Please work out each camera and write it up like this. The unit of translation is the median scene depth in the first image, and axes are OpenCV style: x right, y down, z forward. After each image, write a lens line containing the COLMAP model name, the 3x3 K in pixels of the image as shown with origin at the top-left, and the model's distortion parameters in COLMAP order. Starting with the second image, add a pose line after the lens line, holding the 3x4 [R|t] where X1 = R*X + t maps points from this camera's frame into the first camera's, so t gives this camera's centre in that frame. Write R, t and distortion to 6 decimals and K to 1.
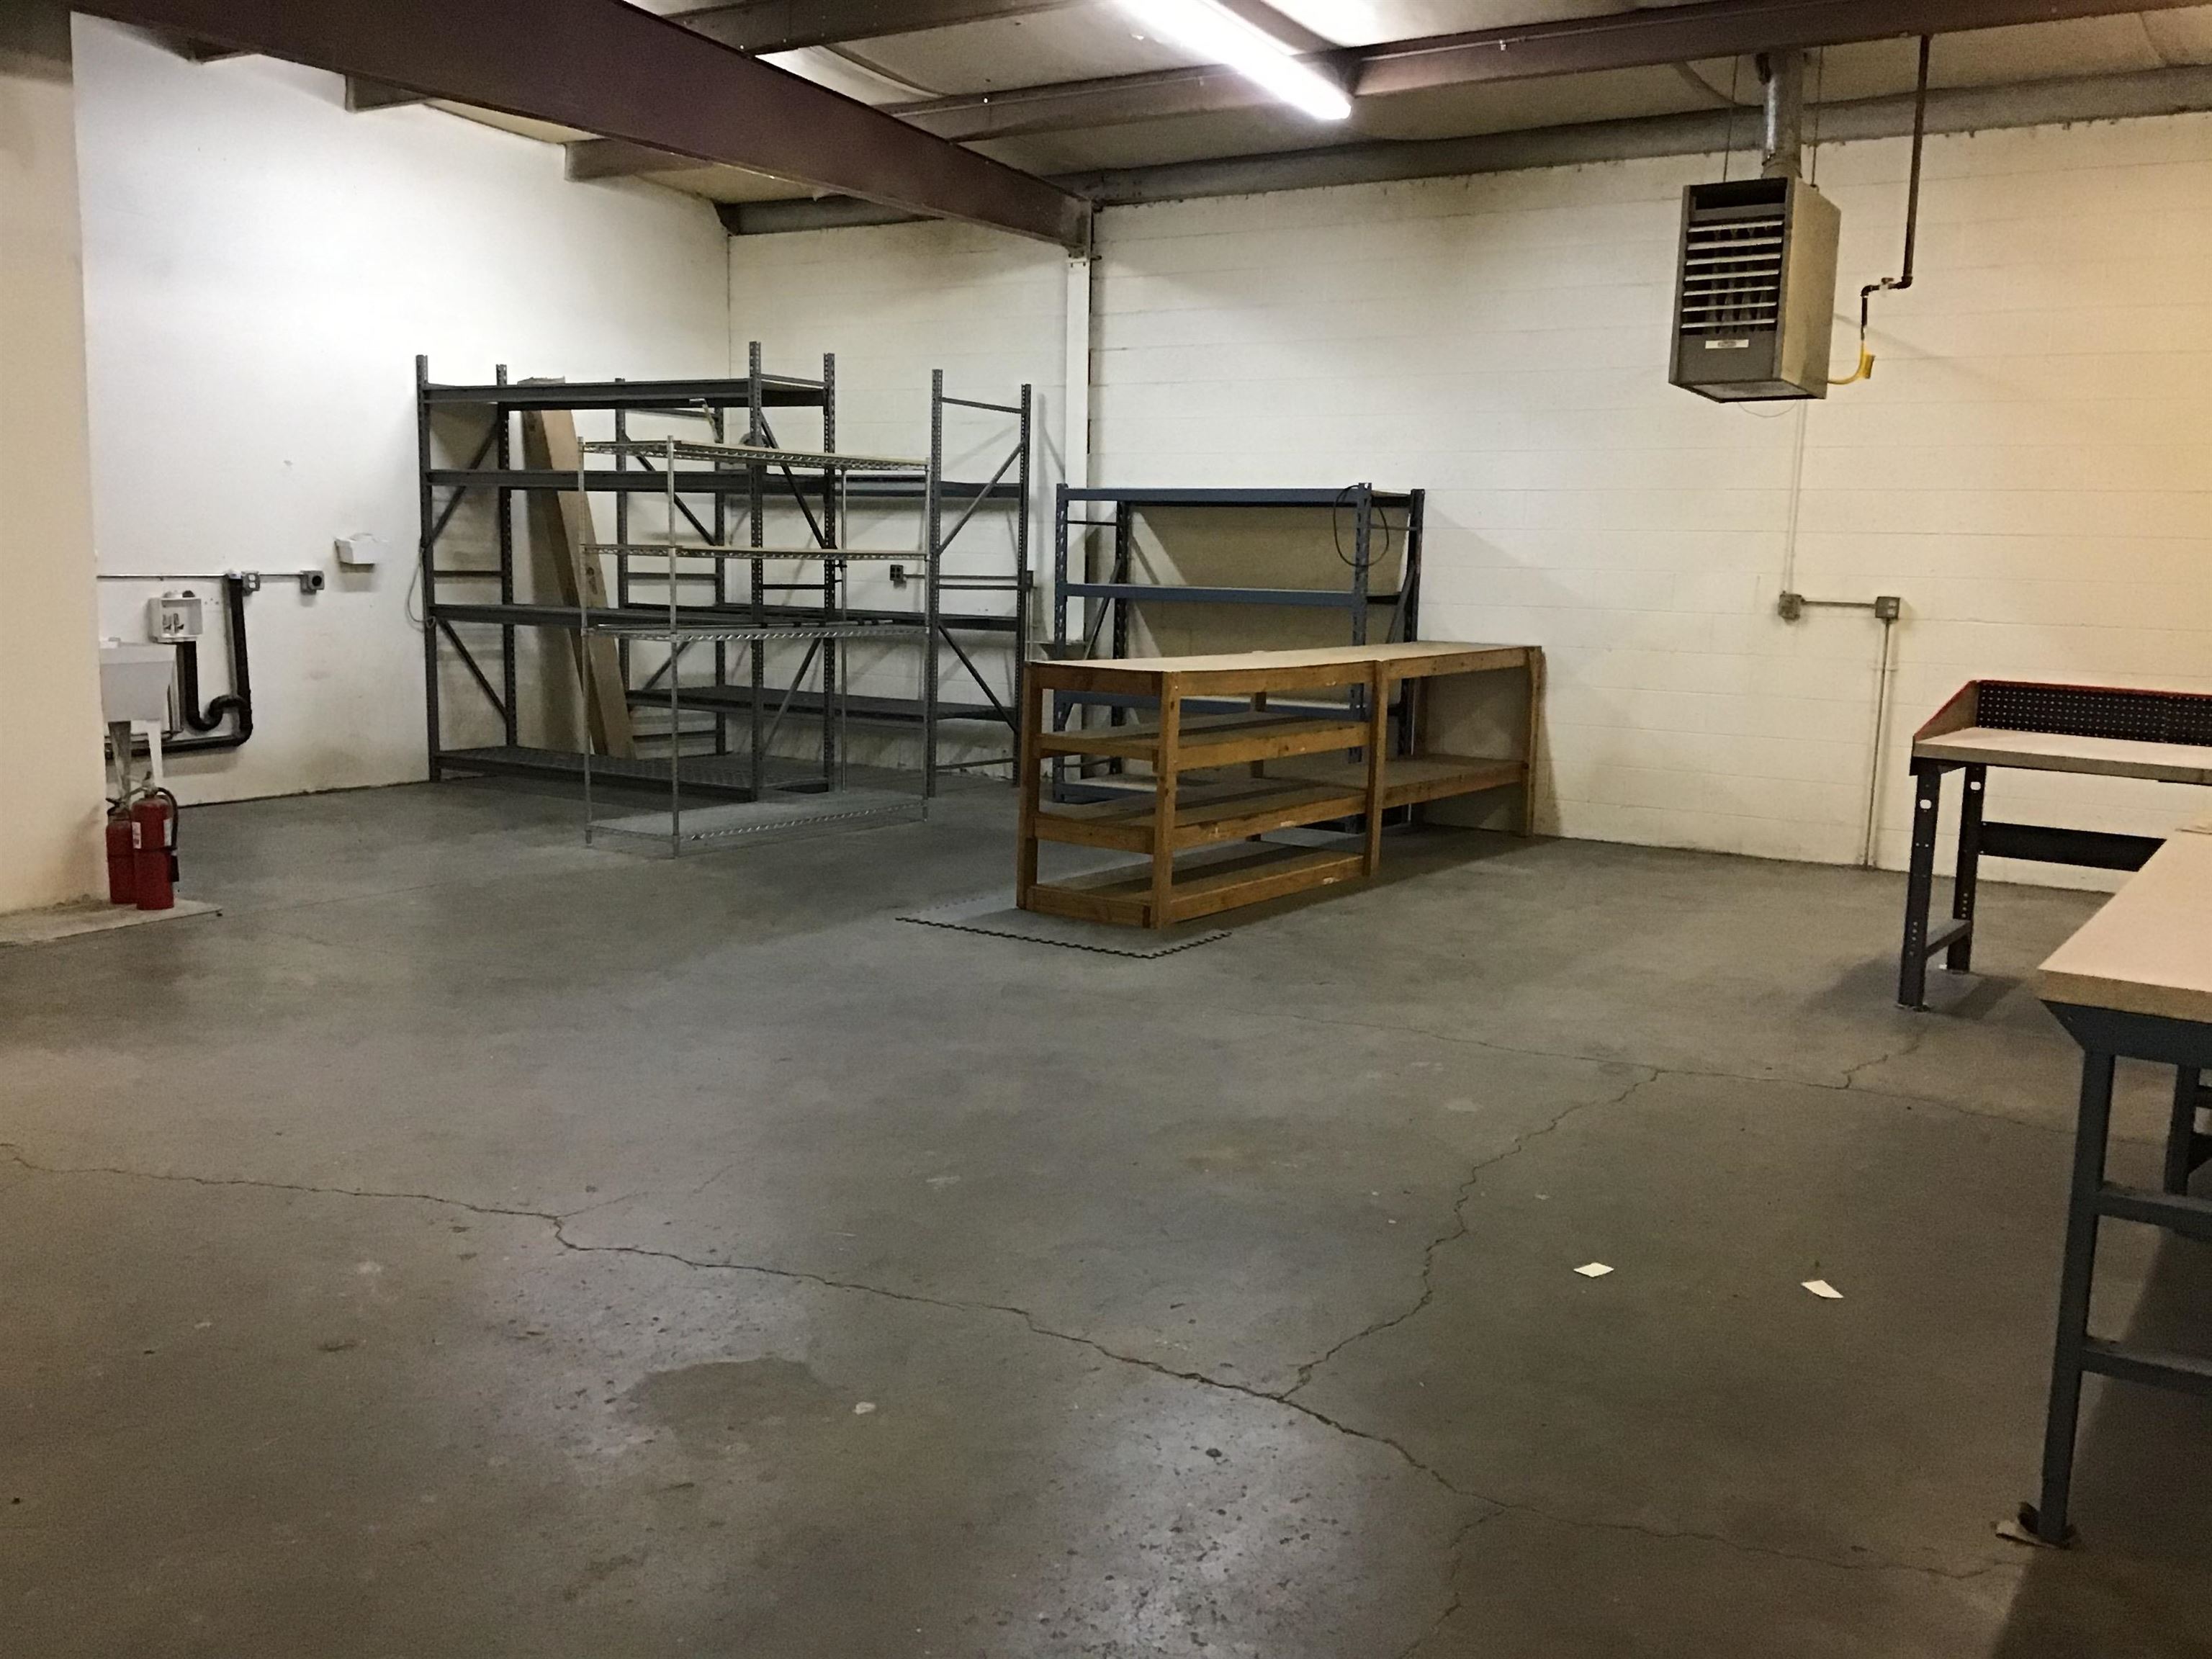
lens RADIAL K [[2001.6, 0, 1120.3], [0, 2001.6, 844.7], [0, 0, 1]] dist [0.113910, -0.195436]
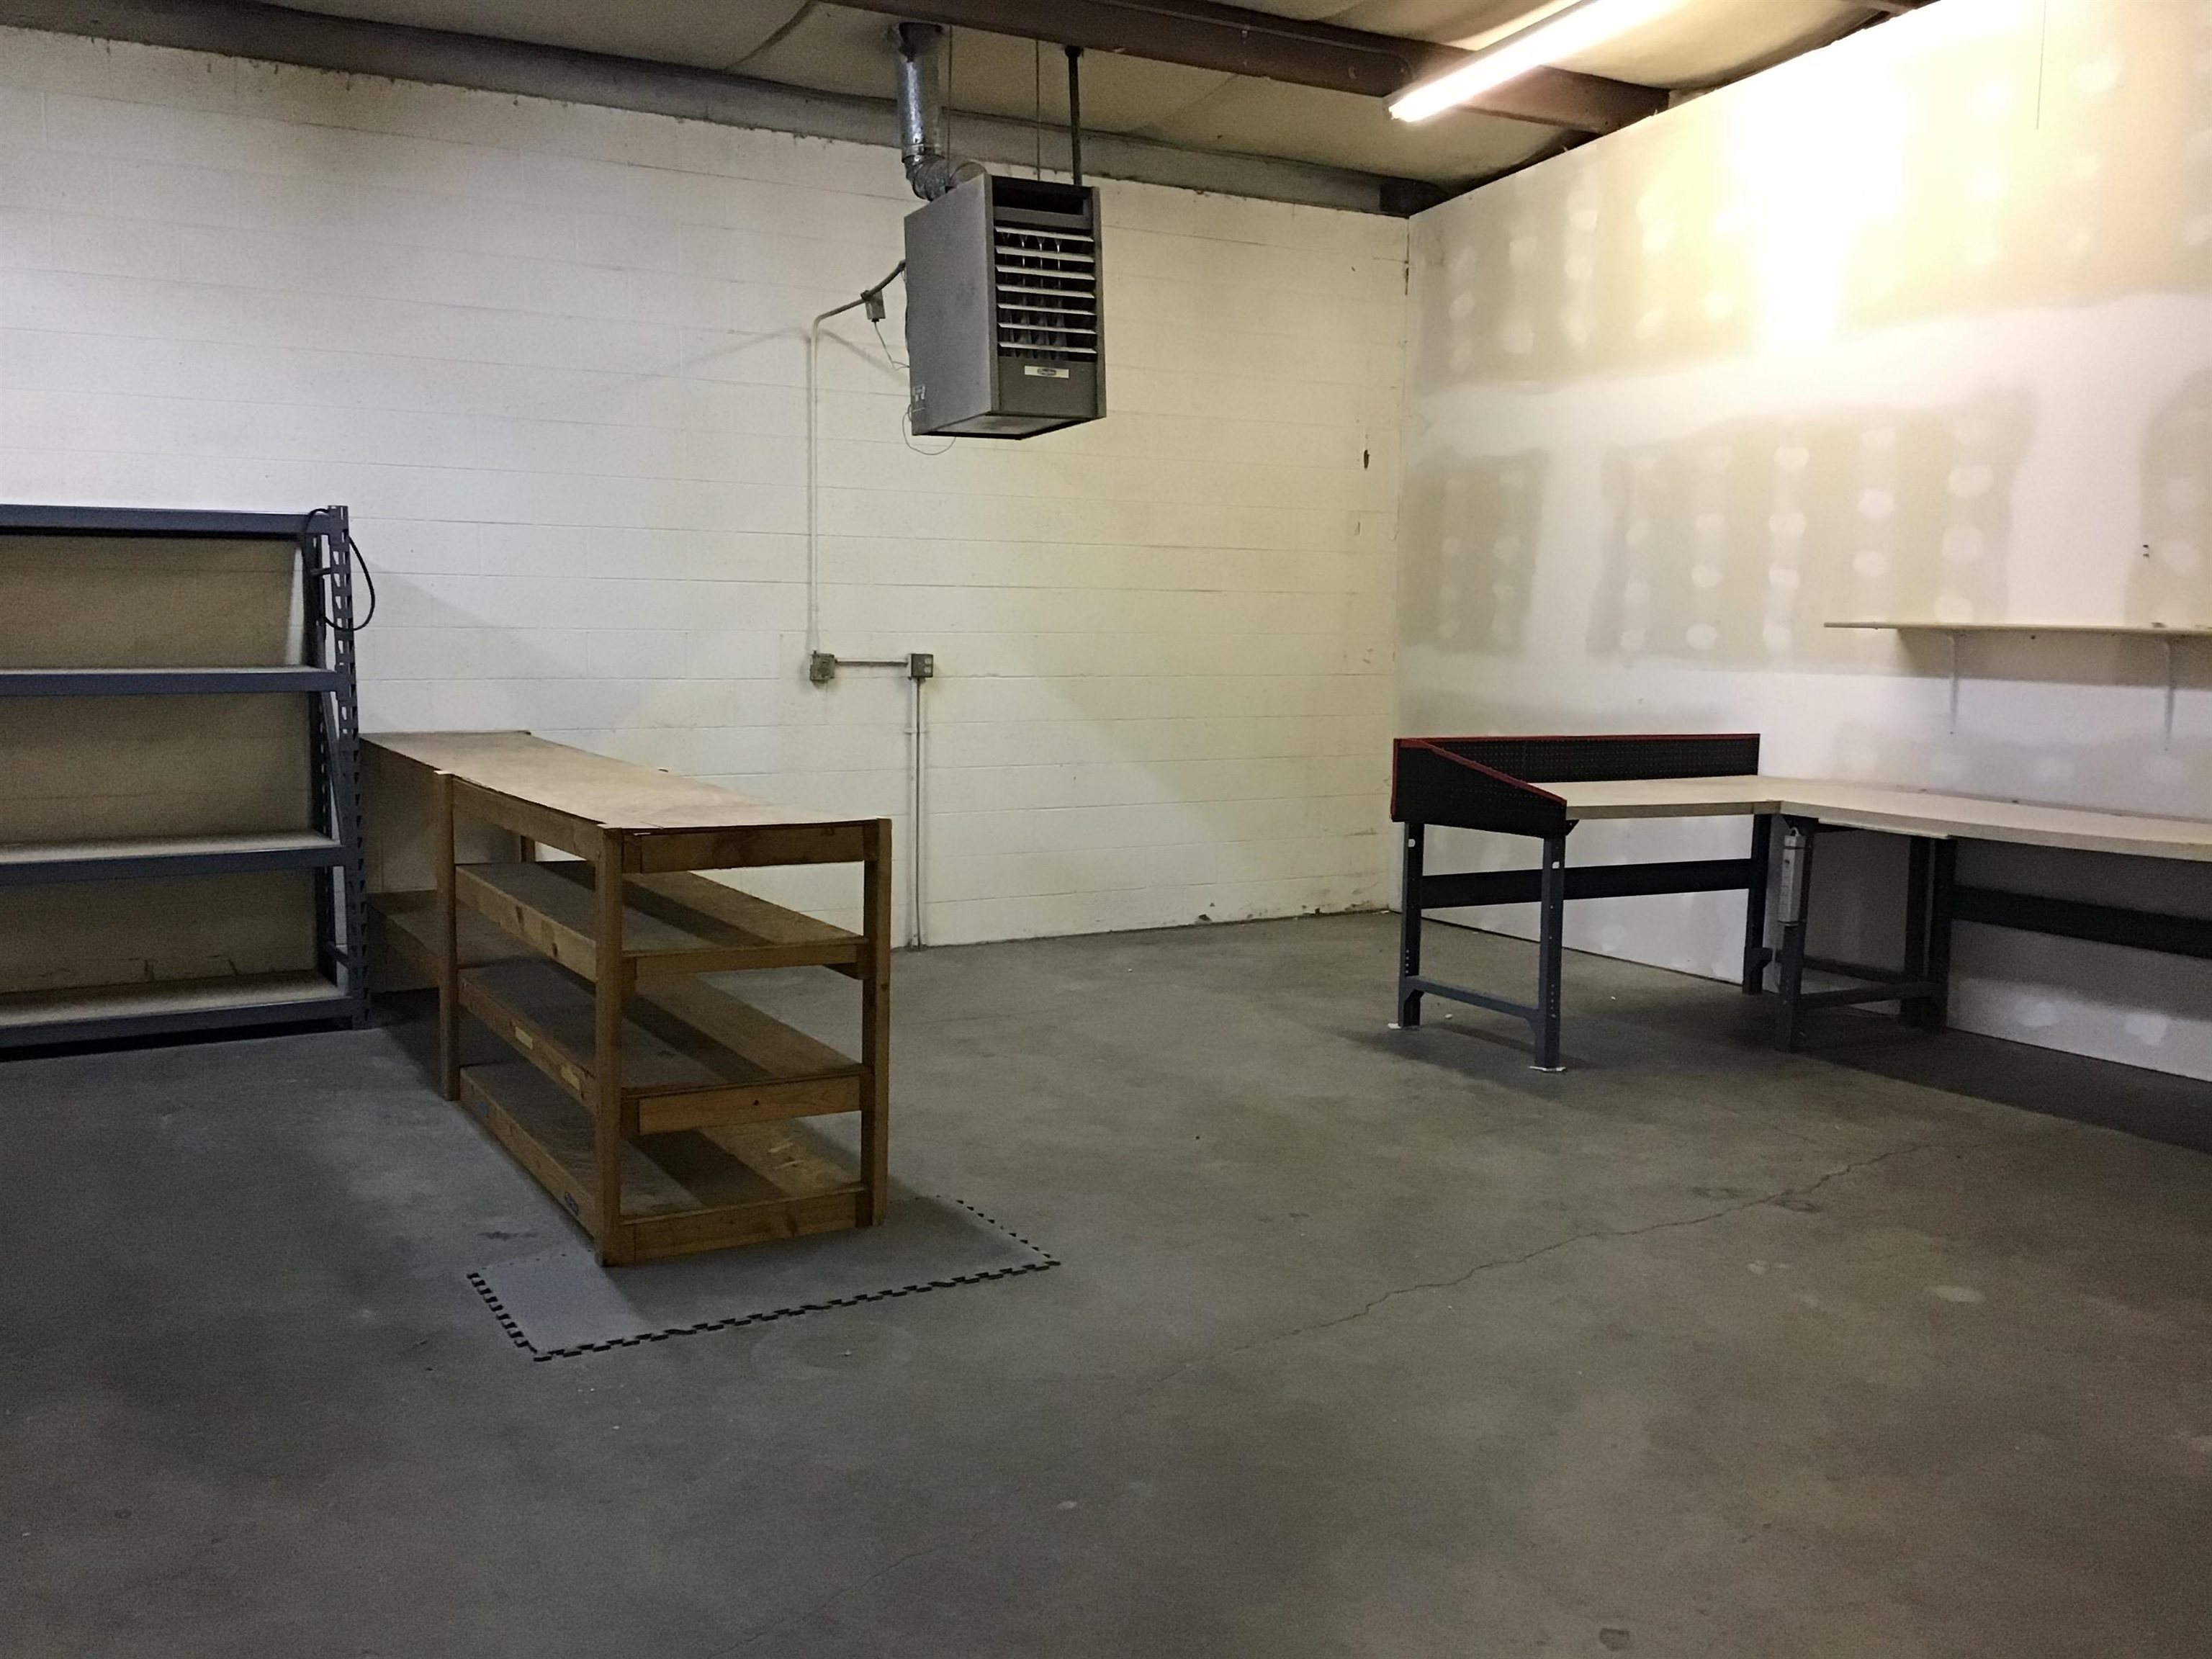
lens RADIAL K [[2001.6, 0, 1120.3], [0, 2001.6, 844.7], [0, 0, 1]] dist [0.113910, -0.195436]
pose [[0.457927, -0.121698, 0.880621, -0.838149], [0.129598, 0.989142, 0.069303, -0.186700], [-0.879493, 0.082391, 0.468726, 1.061490]]
